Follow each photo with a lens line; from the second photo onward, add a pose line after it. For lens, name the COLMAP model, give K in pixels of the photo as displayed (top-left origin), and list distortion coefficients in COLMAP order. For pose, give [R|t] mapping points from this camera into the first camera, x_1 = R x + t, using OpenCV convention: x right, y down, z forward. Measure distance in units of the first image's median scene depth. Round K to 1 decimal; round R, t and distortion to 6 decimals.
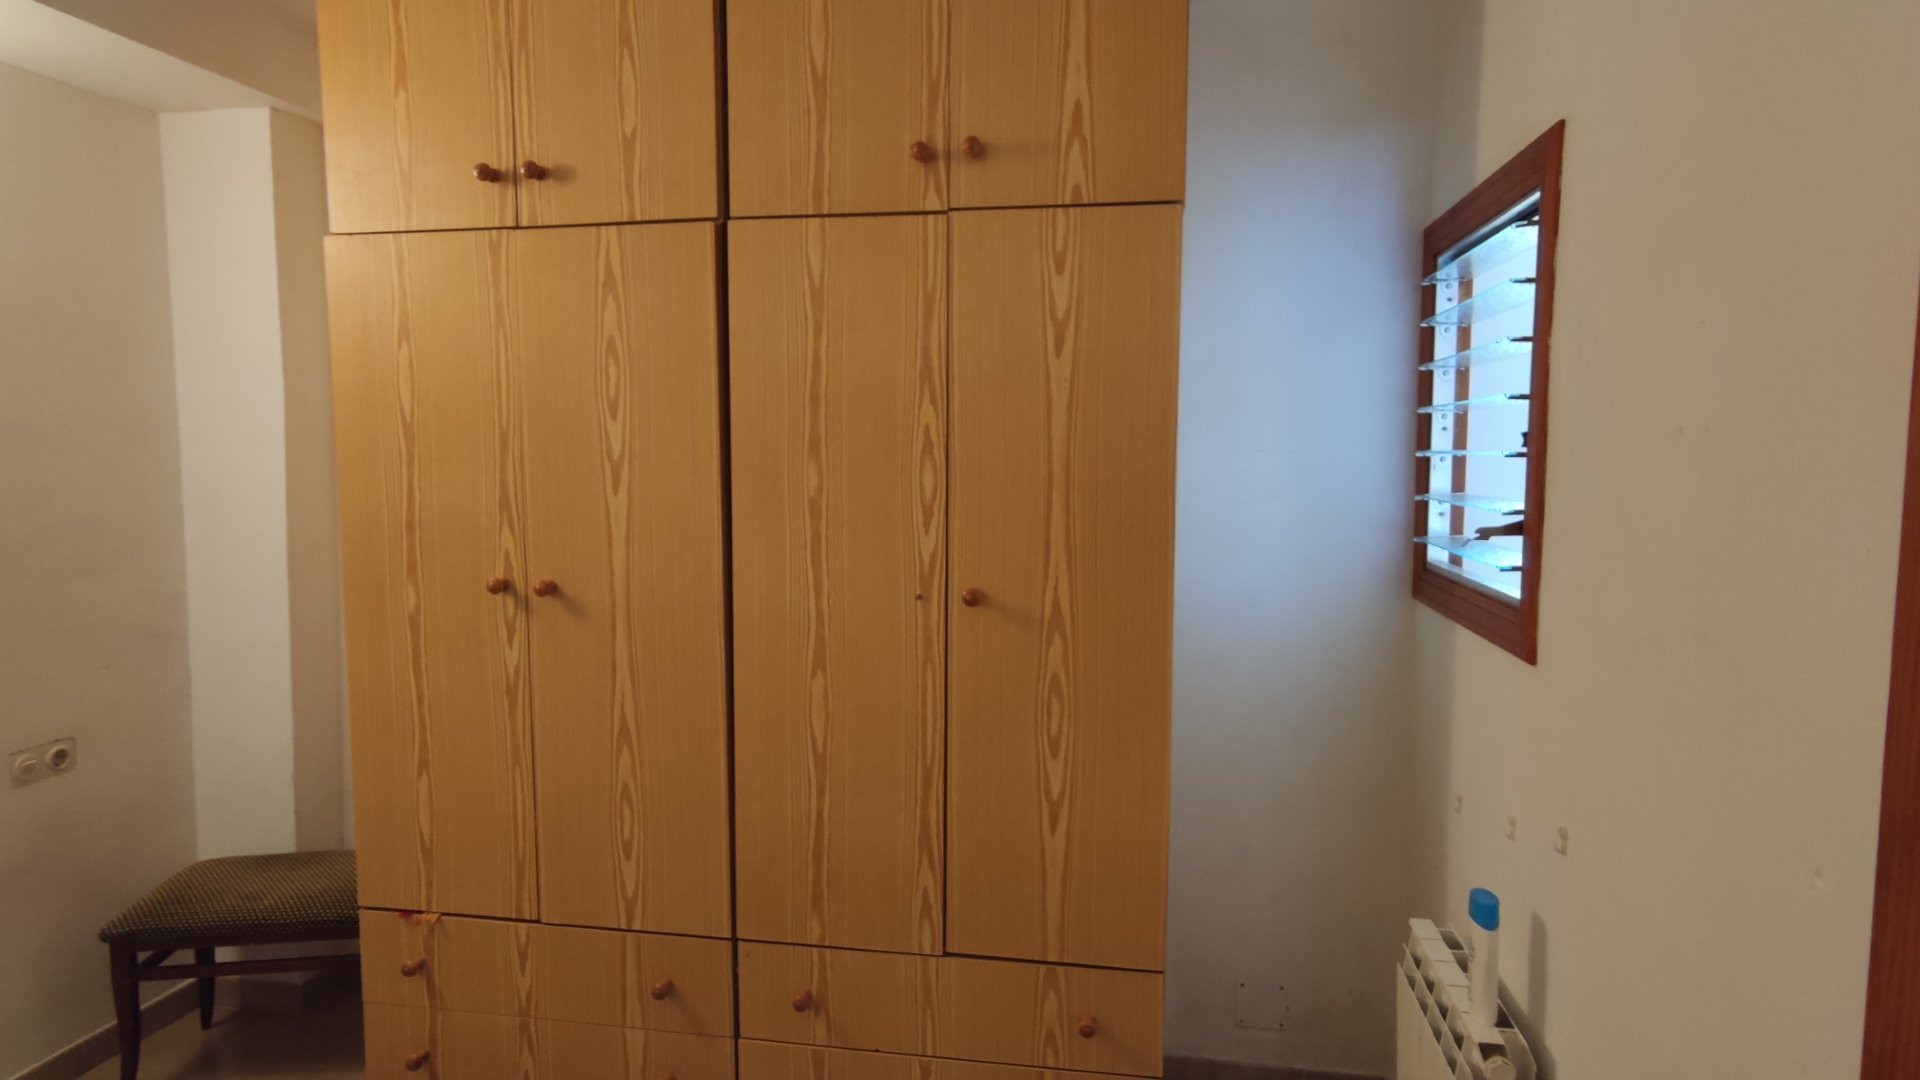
lens RADIAL K [[1080.6, 0, 957.5], [0, 1080.6, 543.0], [0, 0, 1]] dist [-0.003273, 0.002333]
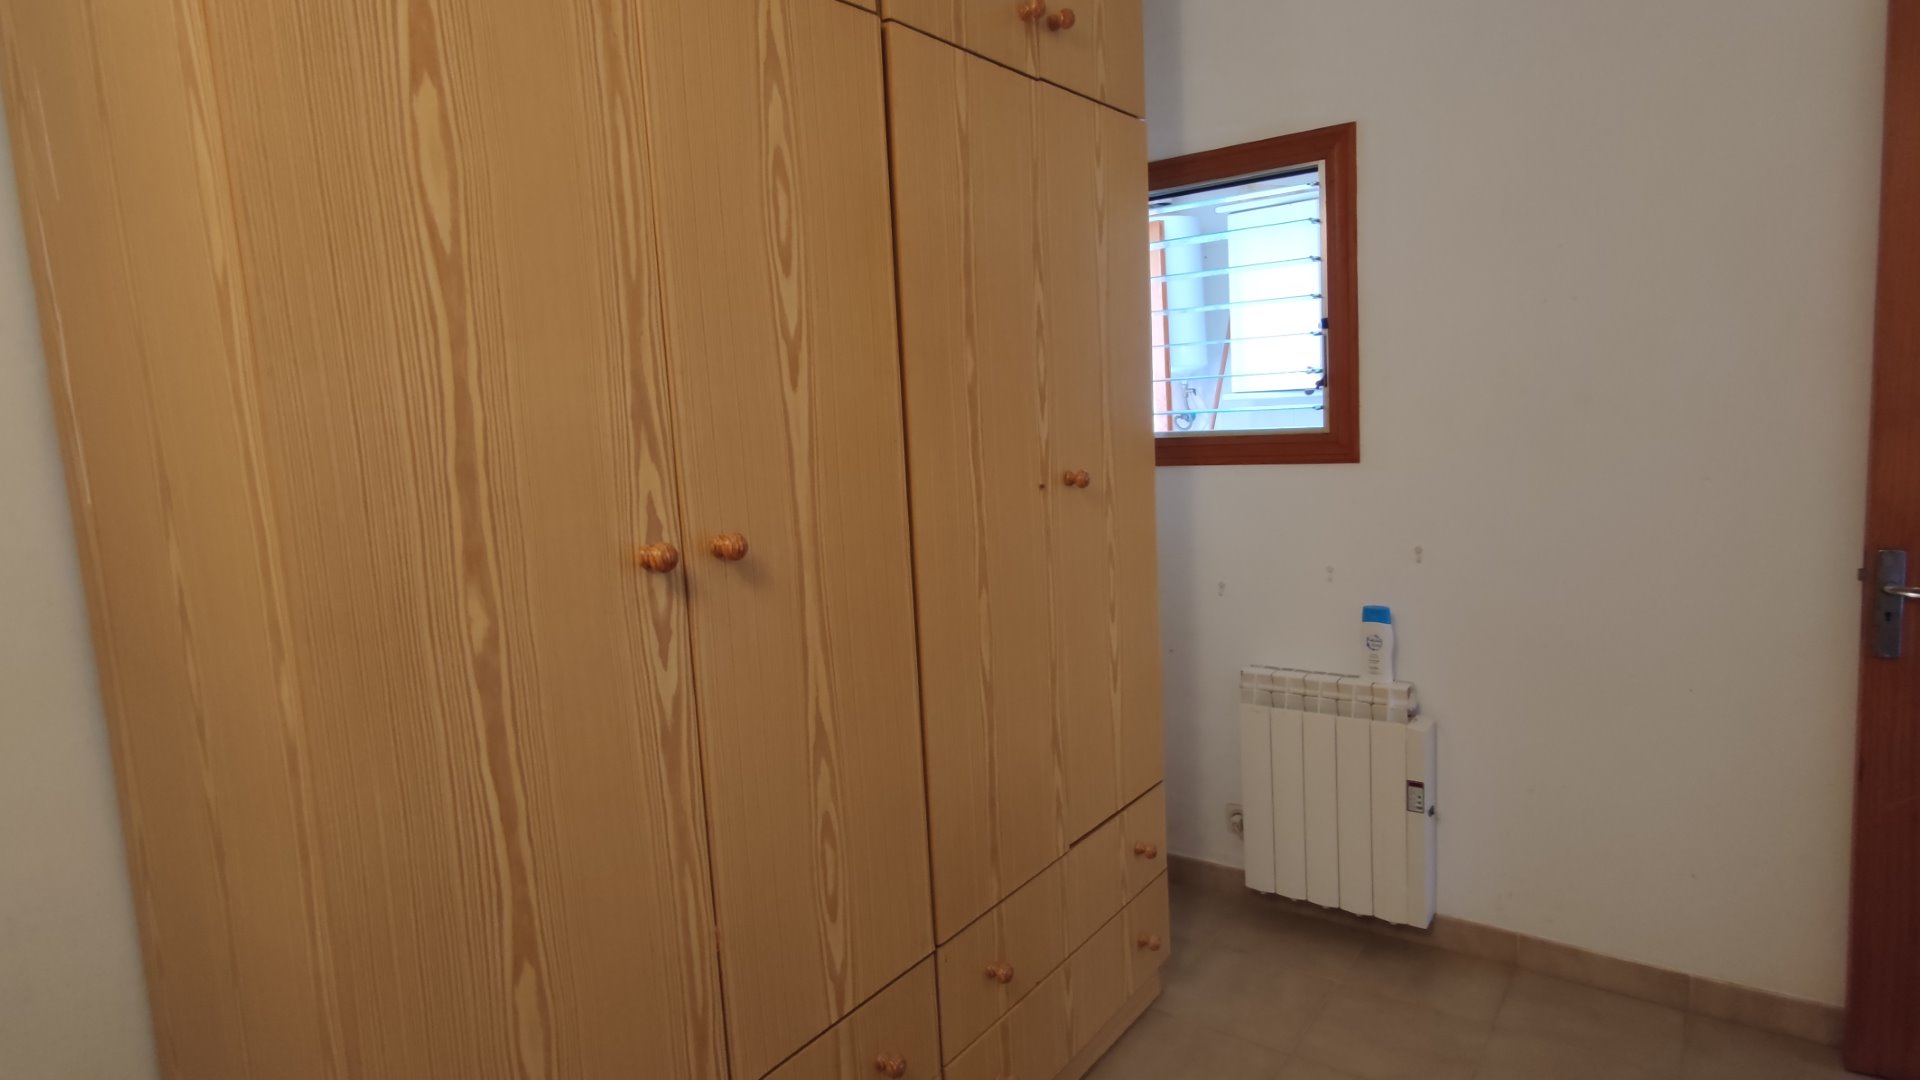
lens RADIAL K [[1080.6, 0, 958.3], [0, 1080.6, 535.2], [0, 0, 1]] dist [-0.003273, 0.002333]
pose [[0.429719, -0.138030, 0.892350, -0.868210], [0.132967, 0.987147, 0.088661, -0.001881], [-0.893119, 0.080554, 0.442549, 0.611769]]
